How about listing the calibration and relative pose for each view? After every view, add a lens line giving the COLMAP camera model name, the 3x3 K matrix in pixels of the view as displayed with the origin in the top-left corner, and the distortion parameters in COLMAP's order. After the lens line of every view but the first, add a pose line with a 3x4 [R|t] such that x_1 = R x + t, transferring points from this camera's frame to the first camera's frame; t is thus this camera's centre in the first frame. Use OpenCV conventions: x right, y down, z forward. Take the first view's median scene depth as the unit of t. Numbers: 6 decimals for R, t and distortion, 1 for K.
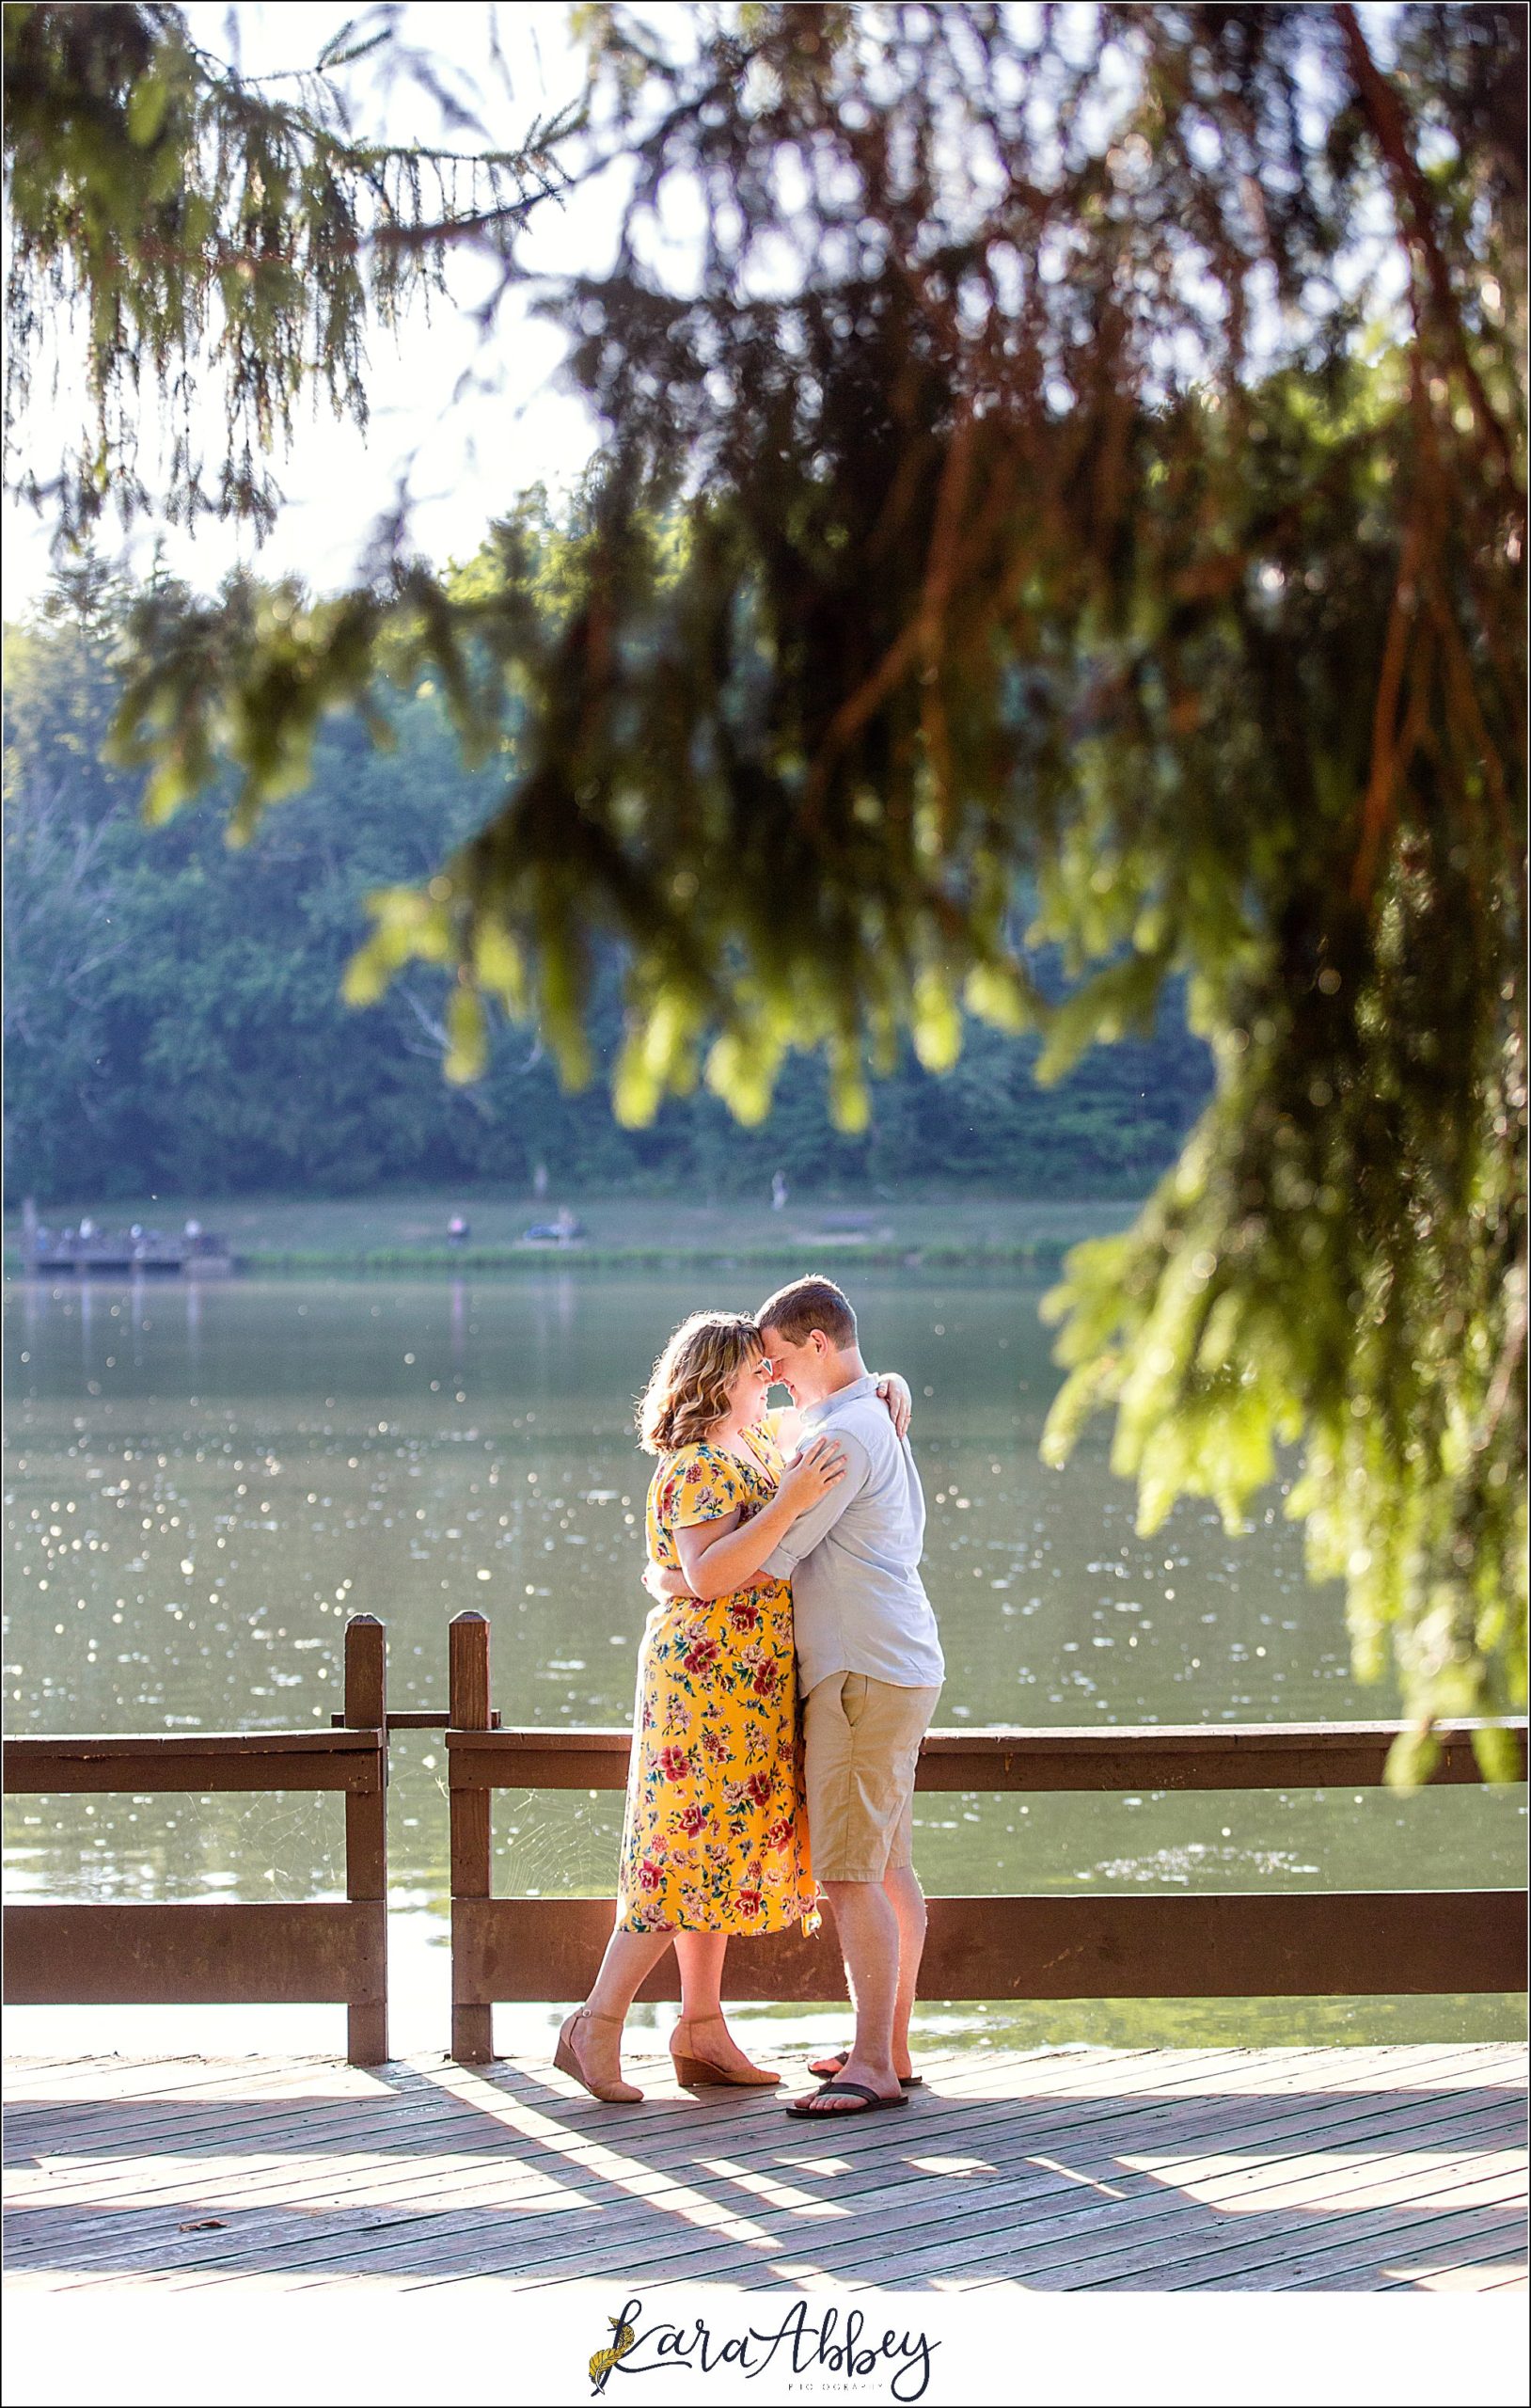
lens RADIAL K [[10443.0, 0, 765.5], [0, 10443.0, 1204.0], [0, 0, 1]] dist [-0.125807, -5.015443]
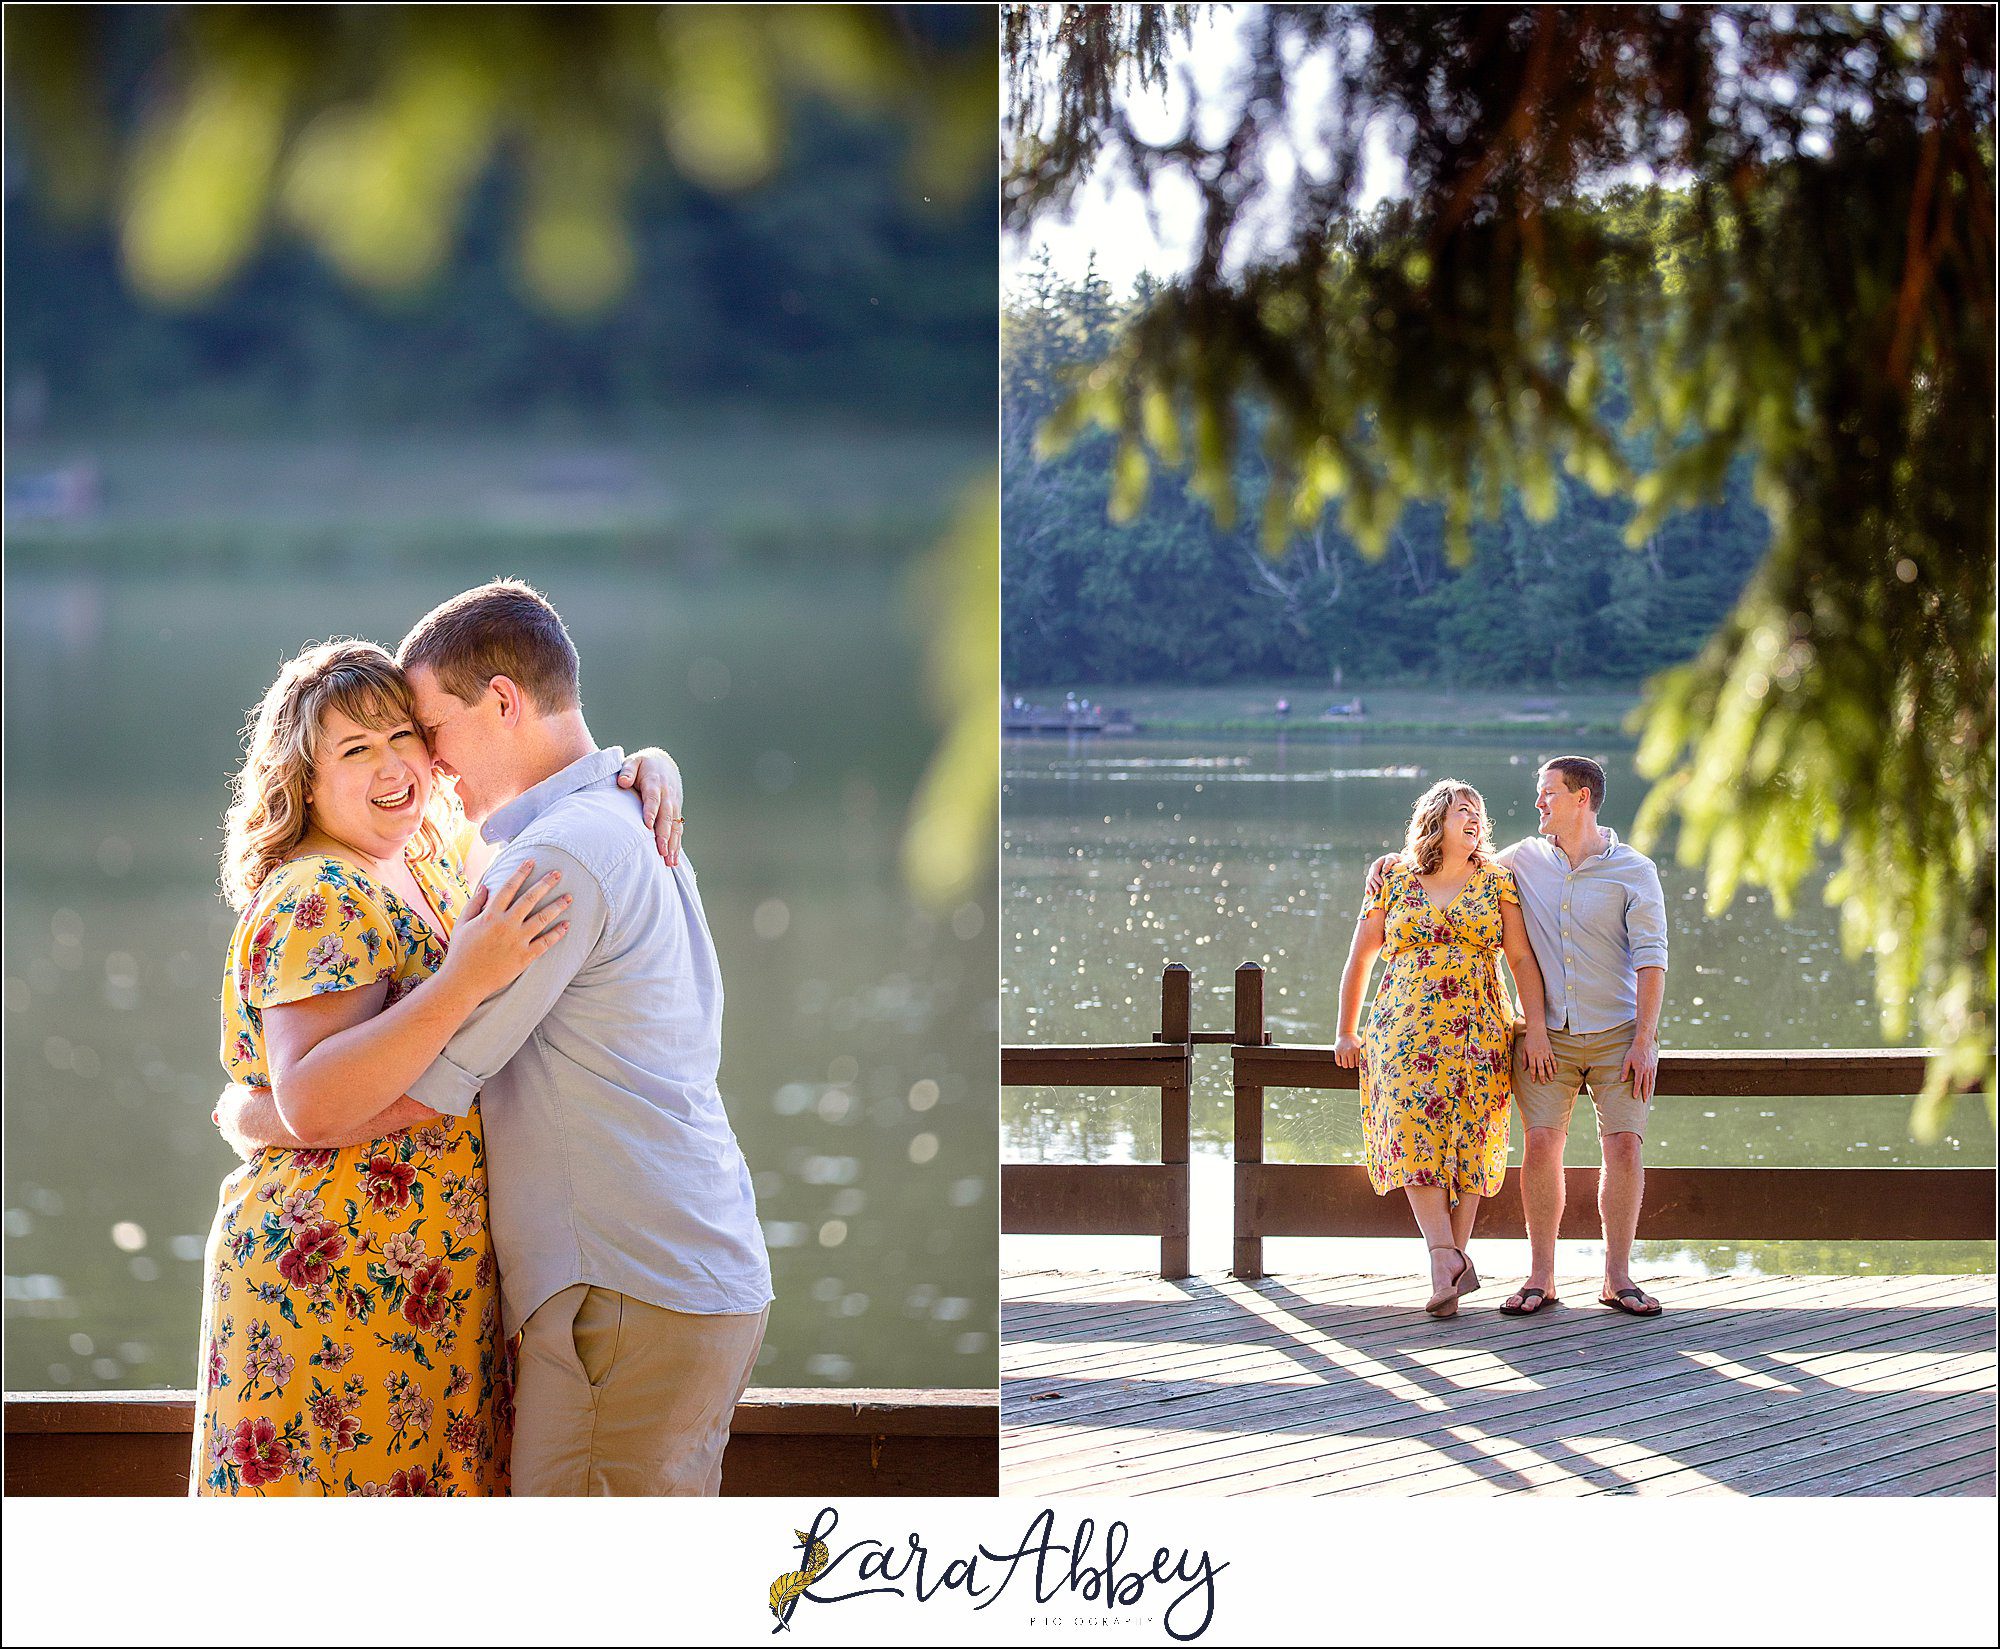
lens RADIAL K [[10367.6, 0, 1000.0], [0, 10367.6, 824.5], [0, 0, 1]] dist [-0.320720, 5.269617]
pose [[0.999466, 0.013250, -0.029864, -0.025285], [-0.012545, 0.999641, 0.023684, -0.015852], [0.030167, -0.023297, 0.999273, -0.511901]]
